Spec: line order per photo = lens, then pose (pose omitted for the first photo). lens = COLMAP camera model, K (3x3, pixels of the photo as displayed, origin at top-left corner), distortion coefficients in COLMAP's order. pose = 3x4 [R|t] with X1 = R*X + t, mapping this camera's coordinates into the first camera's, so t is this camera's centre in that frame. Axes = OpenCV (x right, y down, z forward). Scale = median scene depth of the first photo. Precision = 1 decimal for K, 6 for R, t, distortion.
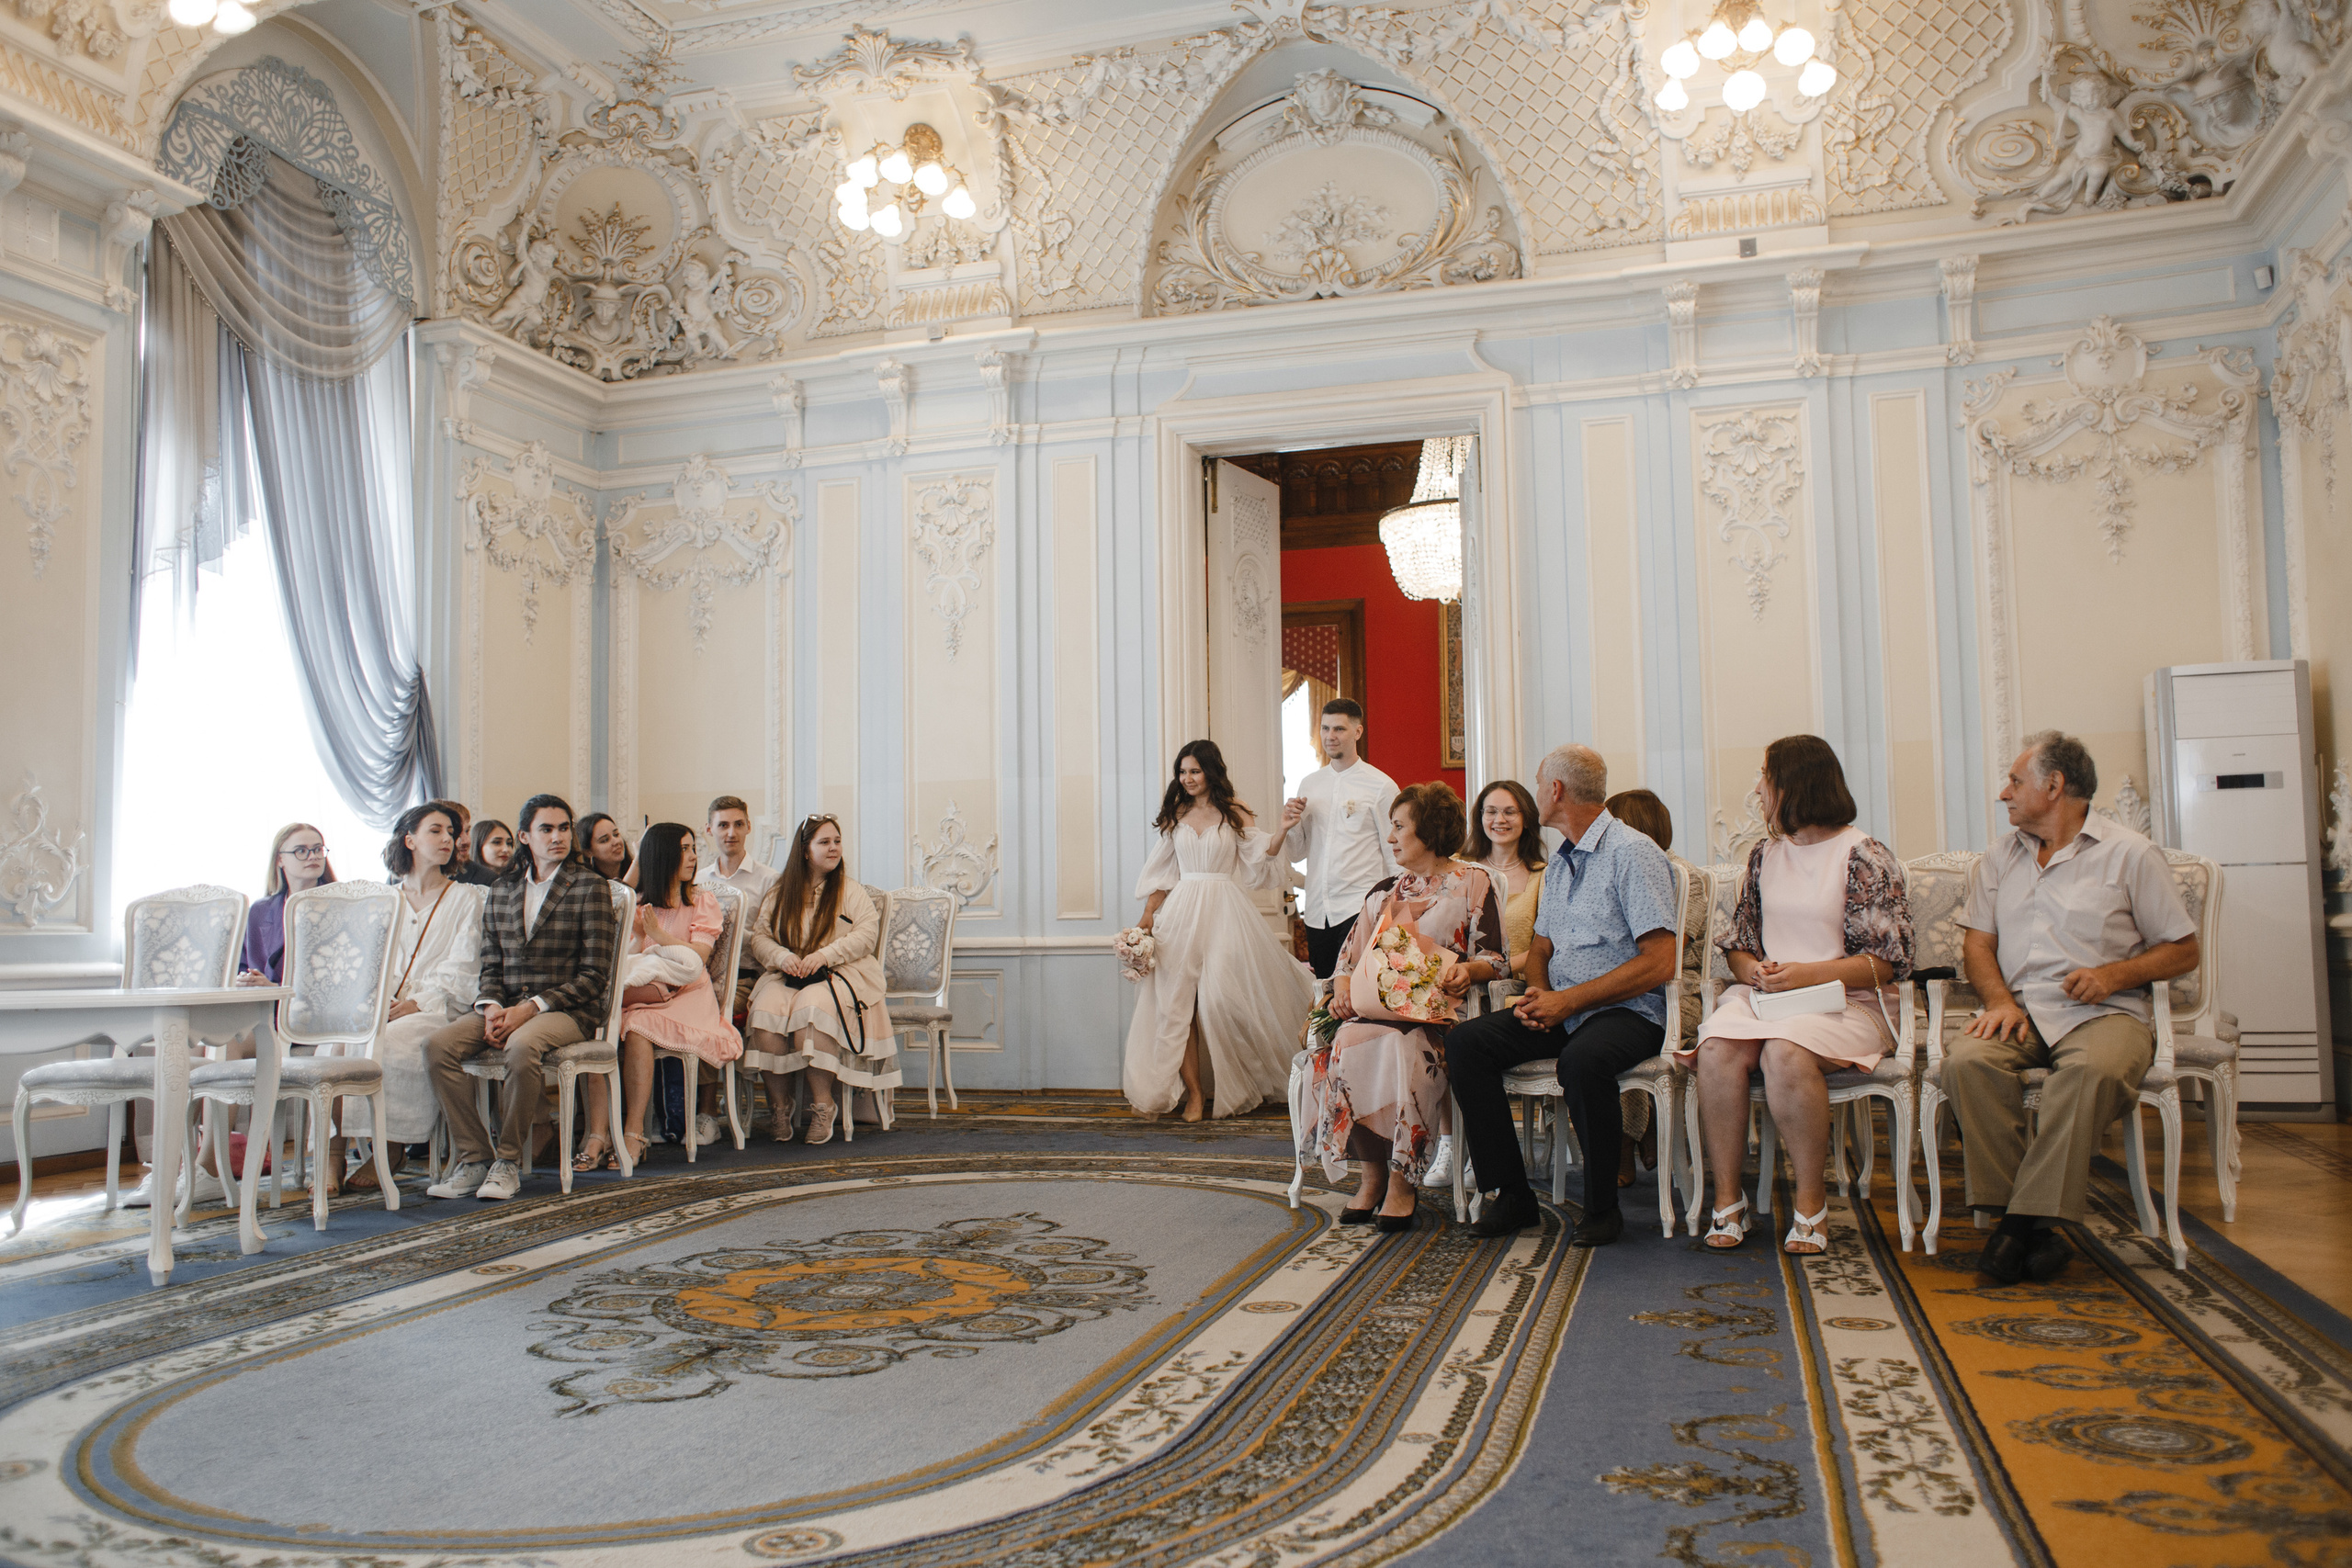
lens RADIAL K [[1904.0, 0, 1171.3], [0, 1904.0, 791.4], [0, 0, 1]] dist [-0.103582, 0.141784]
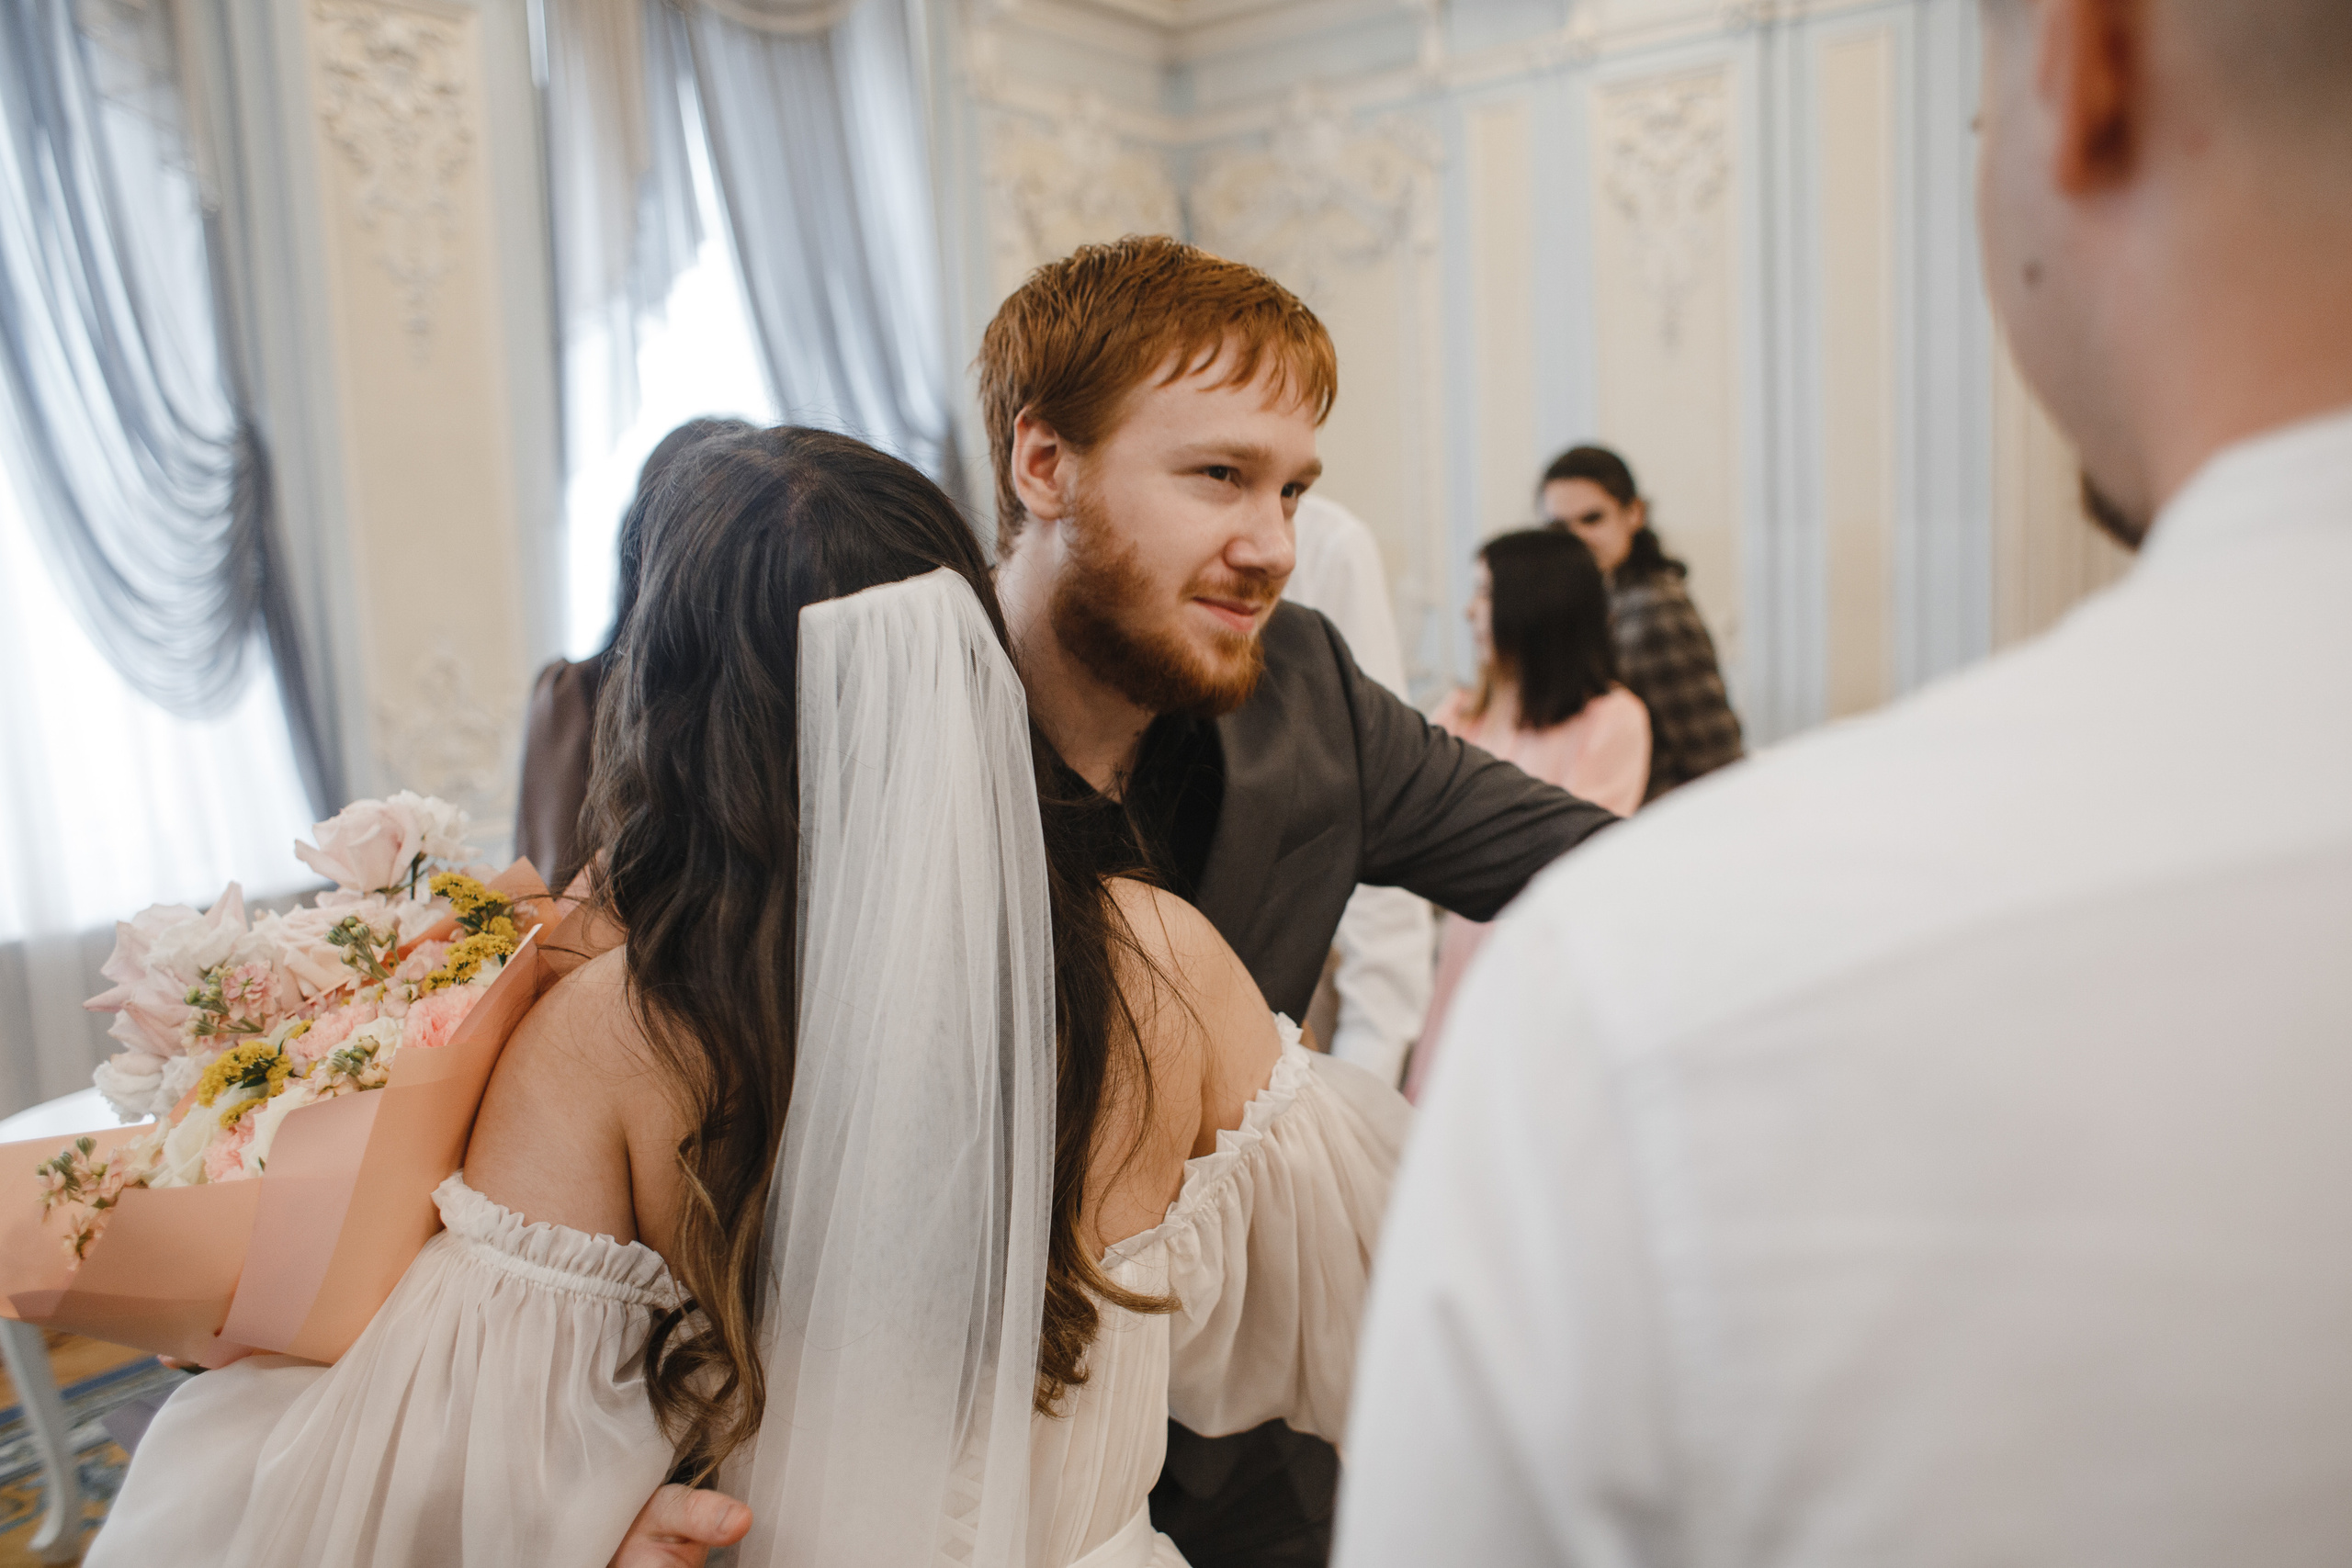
lens RADIAL K [[1871.6, 0, 1170.0], [0, 1871.6, 789.9], [0, 0, 1]] dist [-0.109525, 0.140402]
pose [[0.941671, 0.017656, -0.336072, -0.066643], [0.050917, 0.979652, 0.194138, -0.064332], [0.332661, -0.199926, 0.921611, 0.332464]]
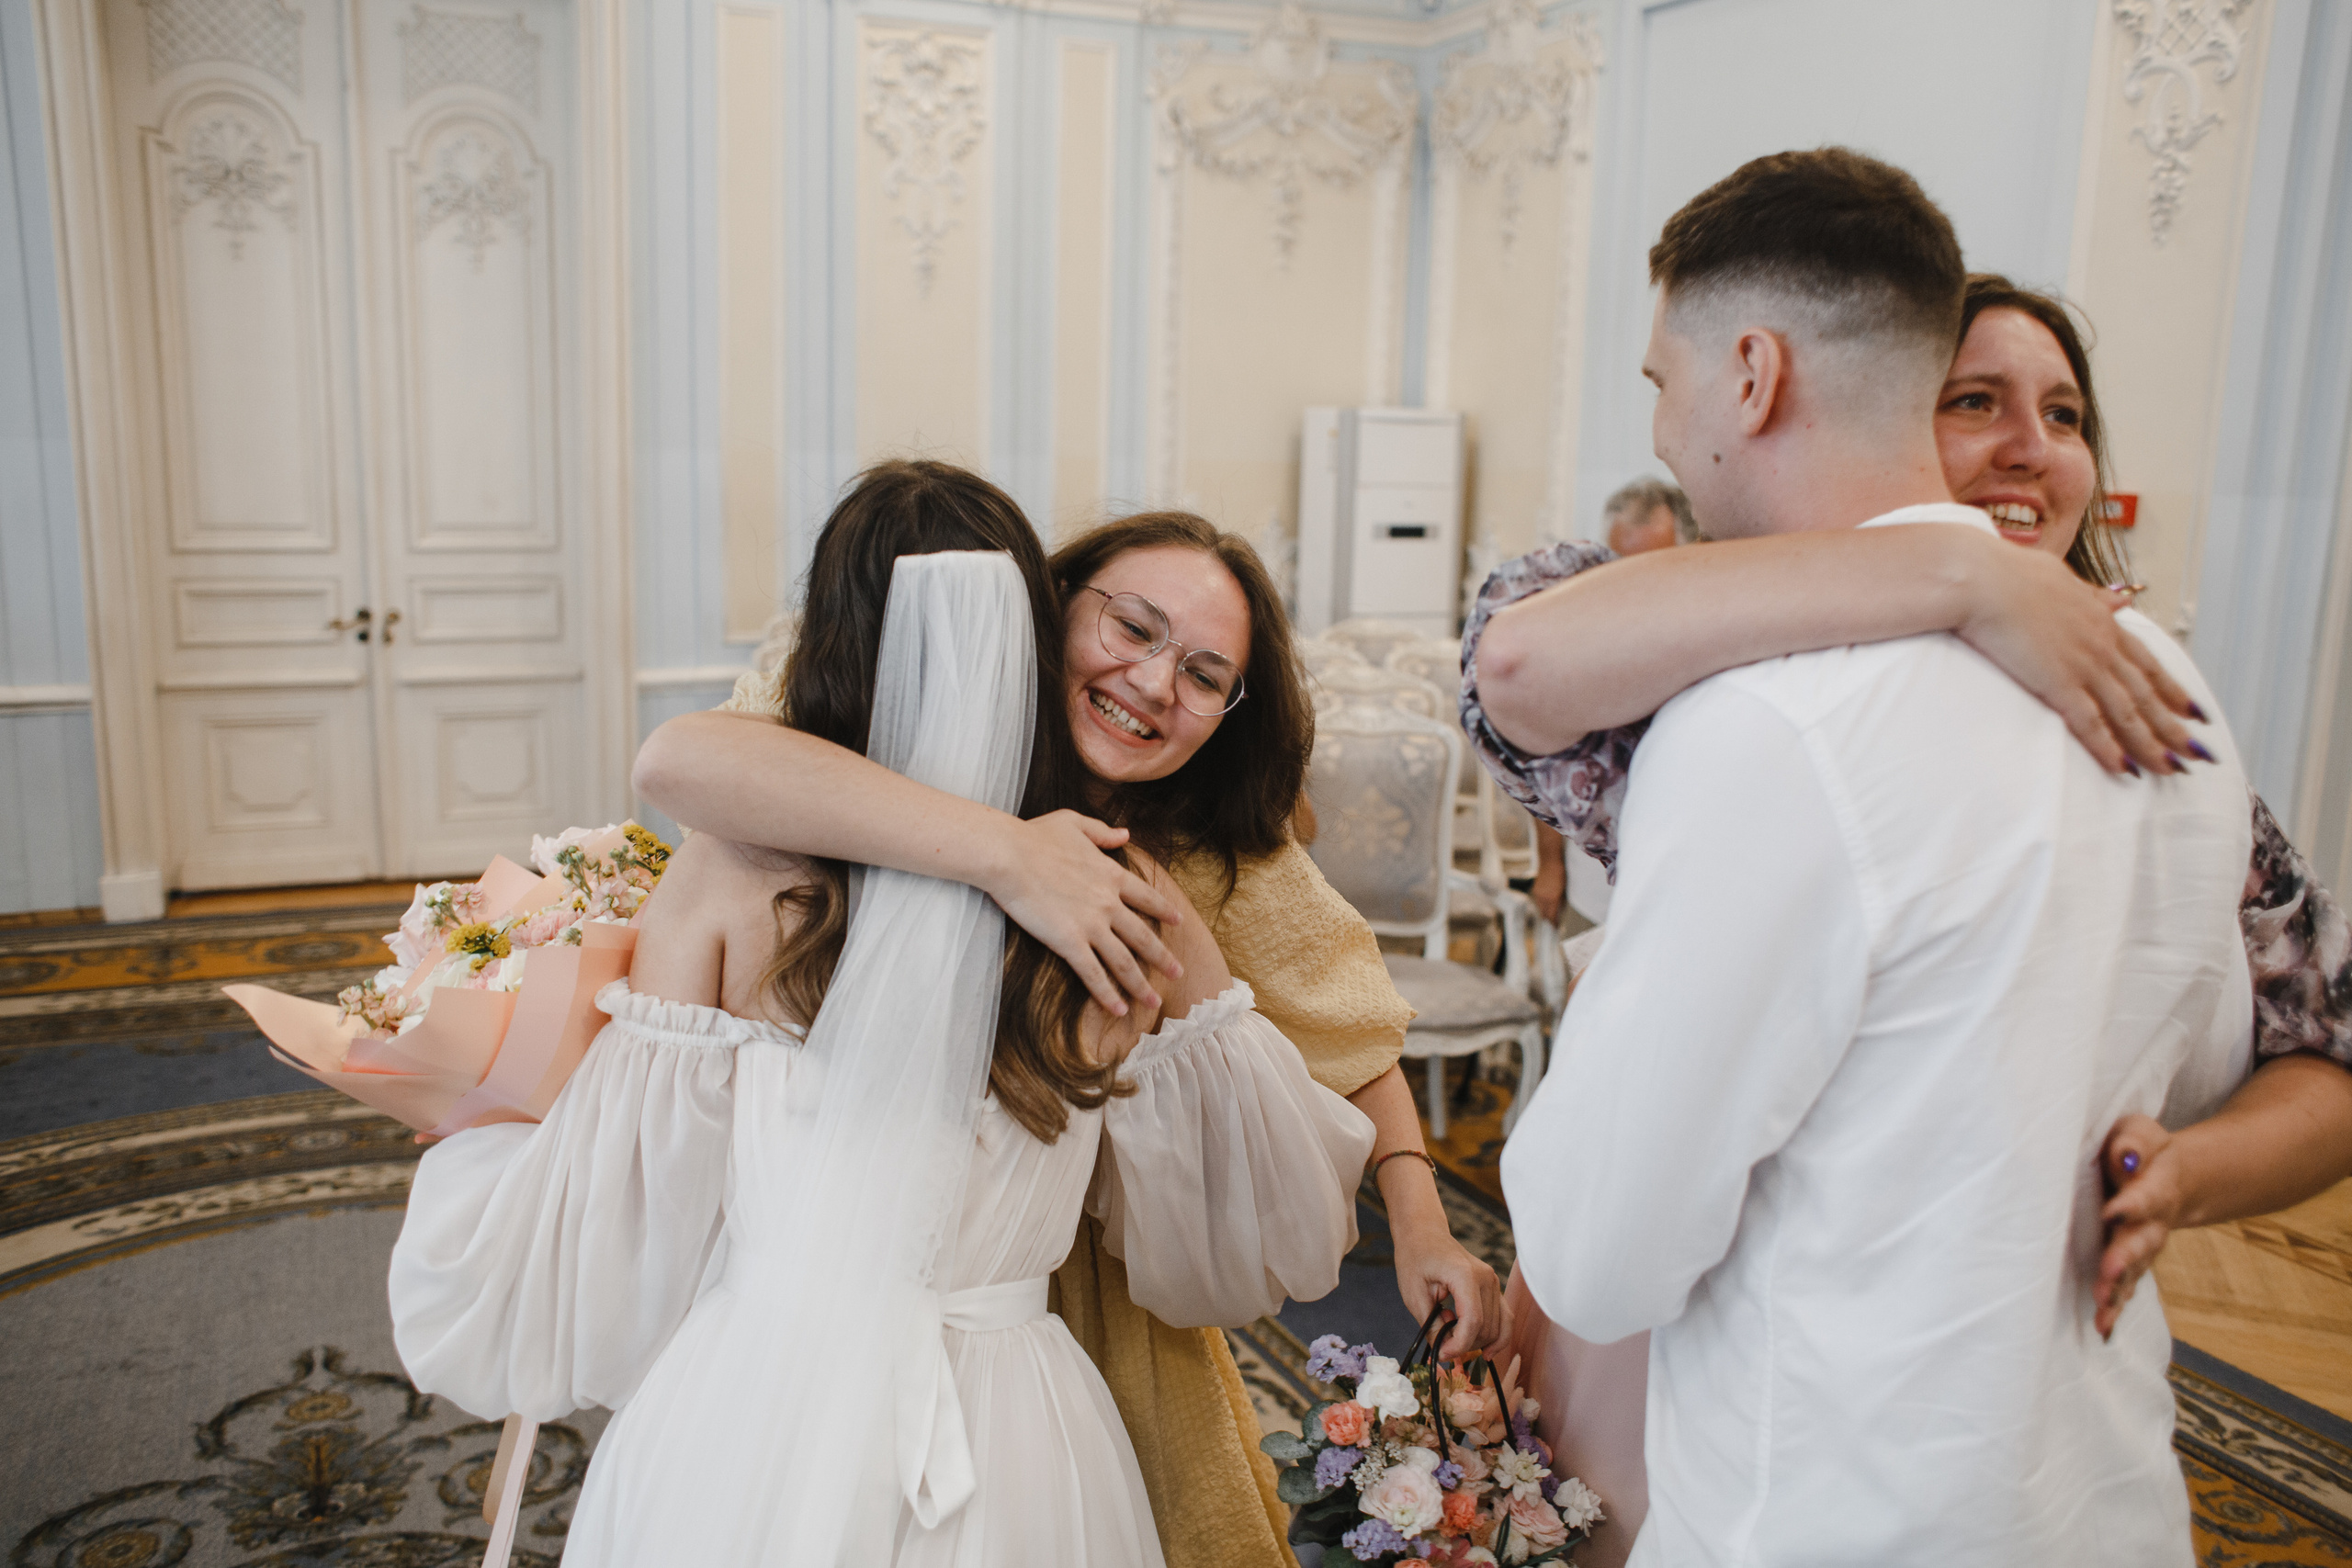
lens RADIAL K [[1871.6, 0, 1170.0], [0, 1871.6, 789.9], [0, 0, 1]] dist [-0.109525, 0.140402]
pose [[0.751754, -0.081131, 0.654433, -0.163975], [-0.082707, 0.972967, 0.215627, -0.068229], [-0.654236, -0.216225, 0.724722, 0.303563]]
